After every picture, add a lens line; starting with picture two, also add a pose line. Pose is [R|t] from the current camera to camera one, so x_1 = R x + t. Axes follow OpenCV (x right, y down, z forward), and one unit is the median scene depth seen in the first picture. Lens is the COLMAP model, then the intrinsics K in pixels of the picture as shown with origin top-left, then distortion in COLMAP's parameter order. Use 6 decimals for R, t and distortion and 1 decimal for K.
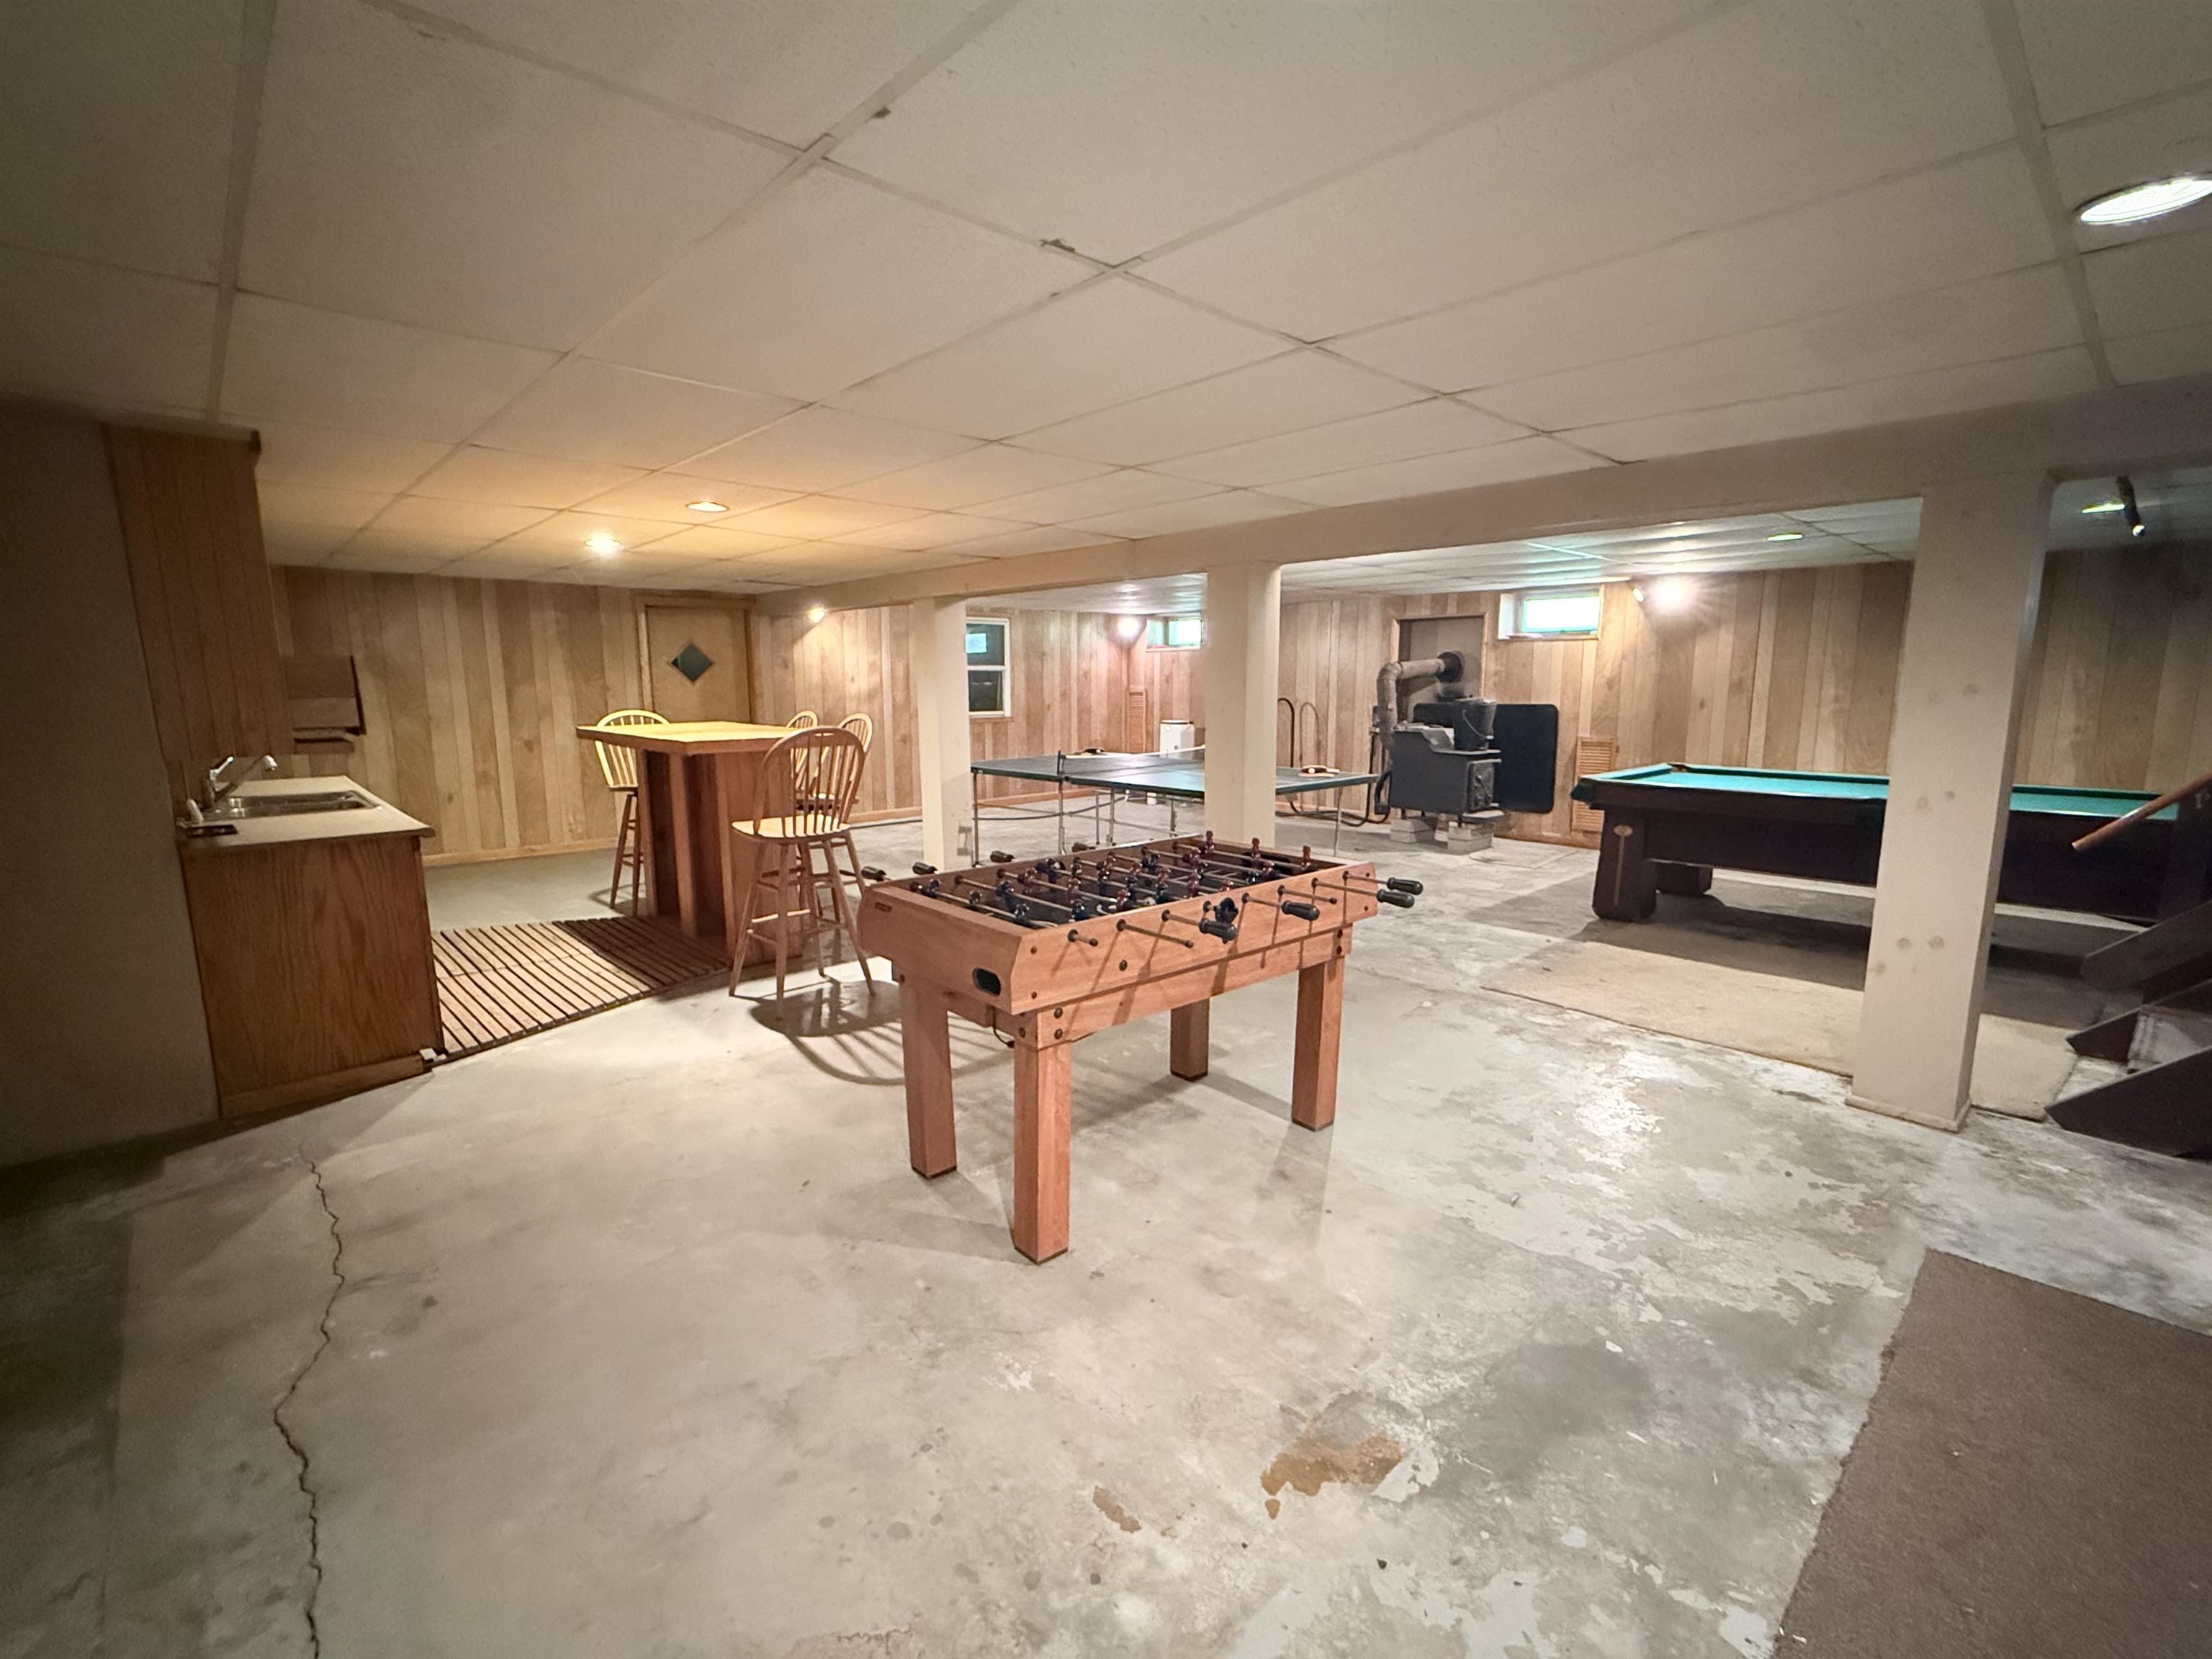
lens RADIAL K [[993.7, 0, 1106.0], [0, 993.7, 829.5], [0, 0, 1]] dist [0.000180, 0.000255]
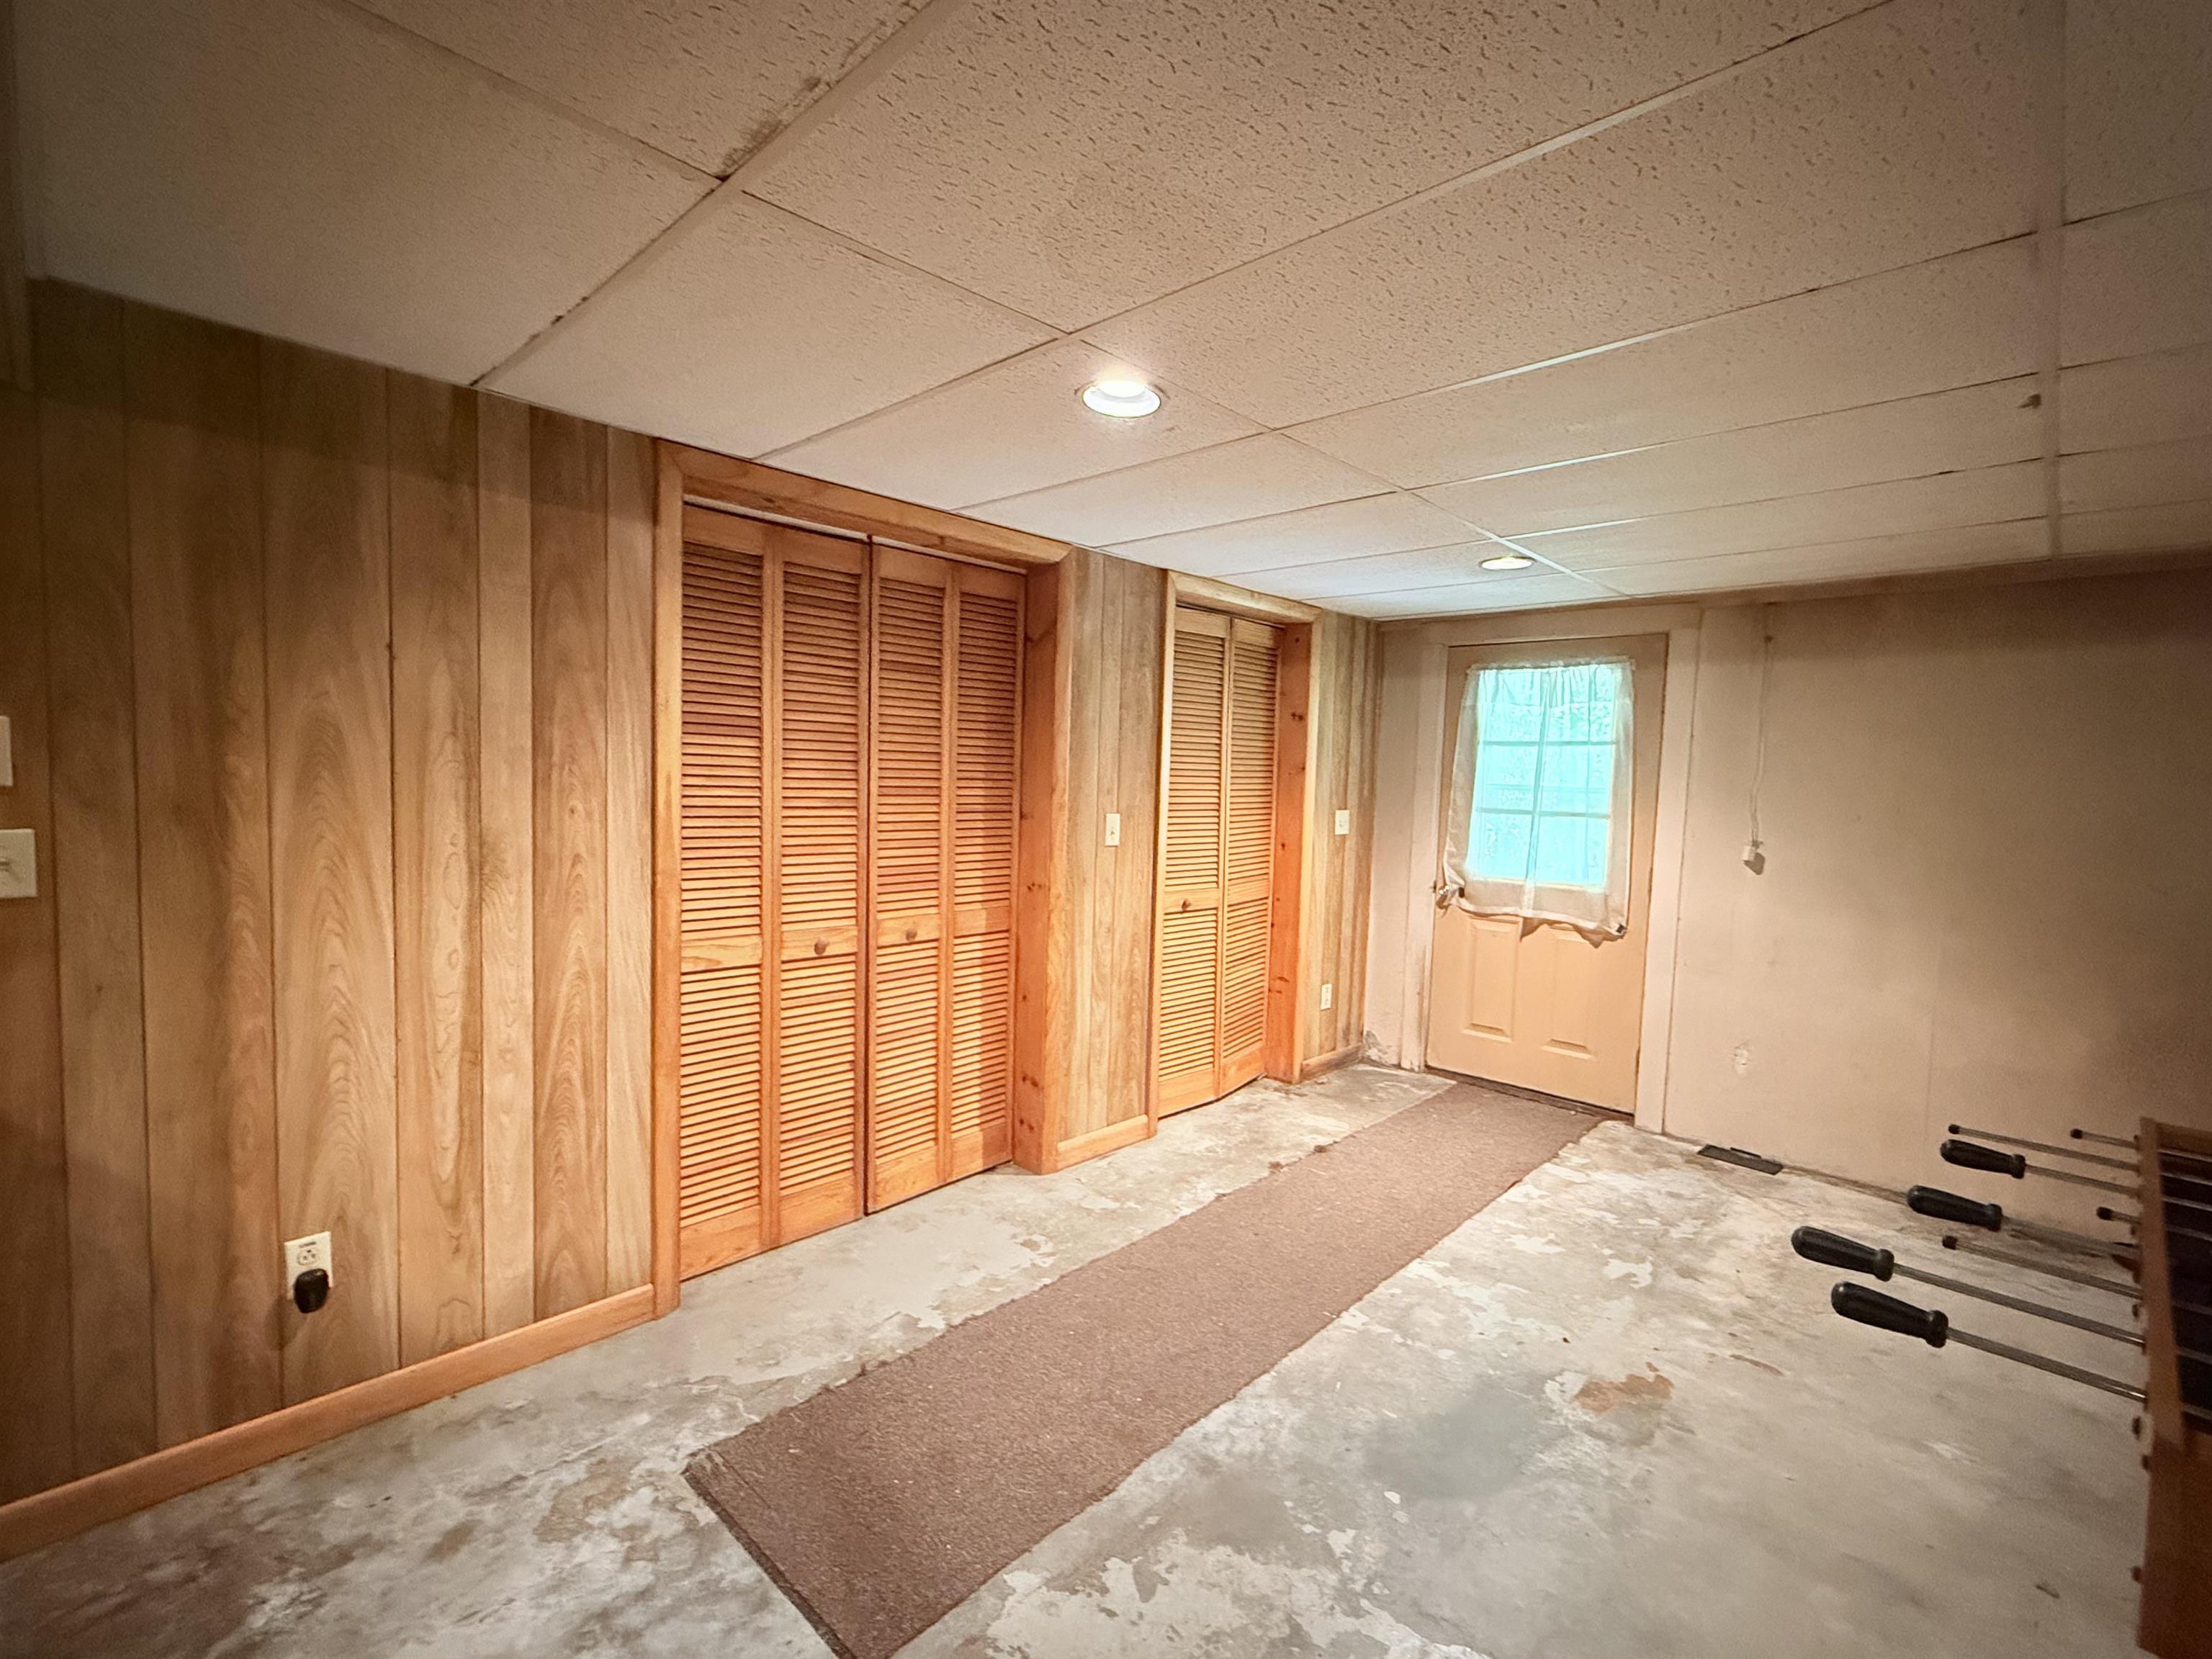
lens RADIAL K [[973.5, 0, 1106.0], [0, 973.5, 829.5], [0, 0, 1]] dist [0.000334, -0.000264]
pose [[-0.998135, -0.021319, -0.057194, 0.861561], [-0.032572, 0.978490, 0.203707, -0.272059], [0.051621, 0.205191, -0.977360, 1.785331]]
